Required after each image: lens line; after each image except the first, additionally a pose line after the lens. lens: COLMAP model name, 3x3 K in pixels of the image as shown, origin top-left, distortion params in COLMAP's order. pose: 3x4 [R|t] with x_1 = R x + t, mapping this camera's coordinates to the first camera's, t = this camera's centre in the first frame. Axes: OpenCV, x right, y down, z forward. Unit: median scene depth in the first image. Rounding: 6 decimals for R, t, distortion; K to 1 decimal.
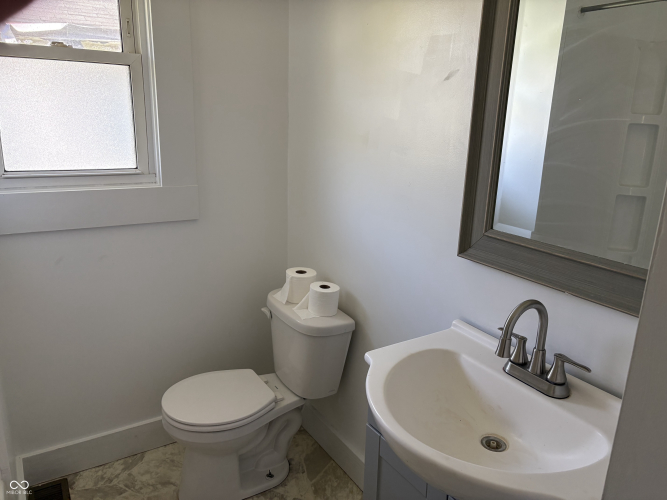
lens RADIAL K [[501.1, 0, 333.5], [0, 501.1, 250.0], [0, 0, 1]] dist [0.005100, 0.001875]
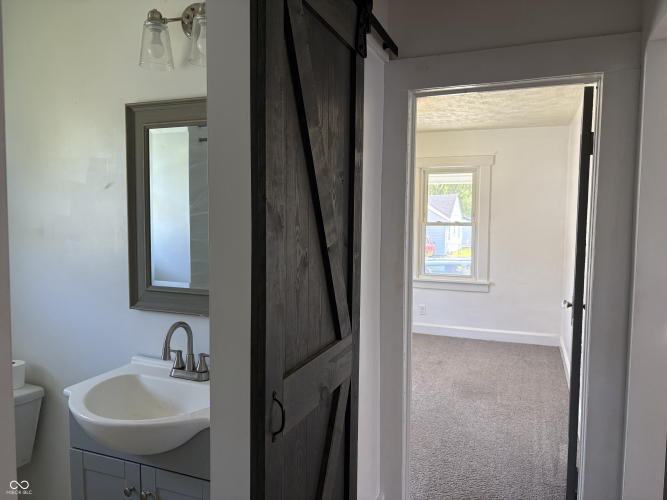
lens RADIAL K [[501.1, 0, 333.5], [0, 501.1, 250.0], [0, 0, 1]] dist [0.005100, 0.001875]
pose [[0.804120, -0.066028, 0.590789, -0.121004], [0.173030, 0.976779, -0.126343, 0.137977], [-0.568729, 0.203820, 0.796872, -0.516392]]
